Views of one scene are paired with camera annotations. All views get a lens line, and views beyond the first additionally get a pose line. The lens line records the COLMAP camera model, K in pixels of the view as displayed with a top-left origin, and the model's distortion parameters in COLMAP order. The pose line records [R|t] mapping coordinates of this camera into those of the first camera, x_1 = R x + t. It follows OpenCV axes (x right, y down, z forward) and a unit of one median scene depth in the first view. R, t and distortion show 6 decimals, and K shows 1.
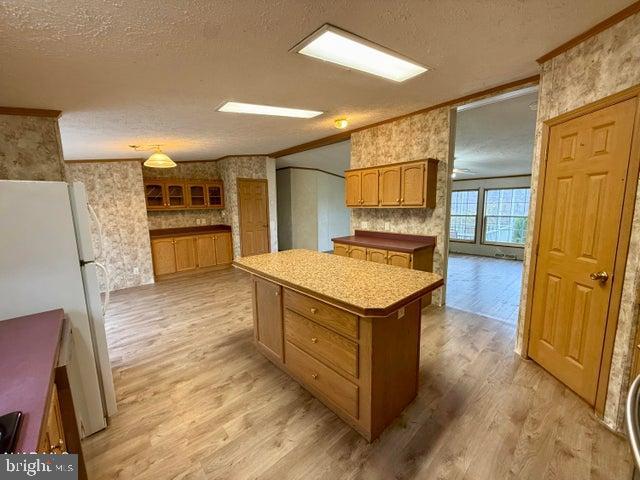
lens RADIAL K [[254.5, 0, 318.5], [0, 254.5, 239.3], [0, 0, 1]] dist [0.000152, 0.000048]
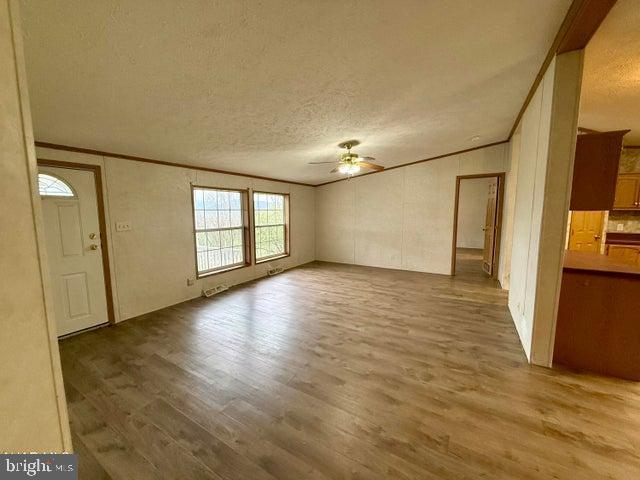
lens RADIAL K [[254.5, 0, 319.0], [0, 254.5, 234.0], [0, 0, 1]] dist [0.000152, 0.000048]
pose [[-0.283321, -0.075101, 0.956080, -0.196435], [0.139204, 0.983151, 0.118479, -0.218279], [-0.948869, 0.166658, -0.268093, 1.671873]]
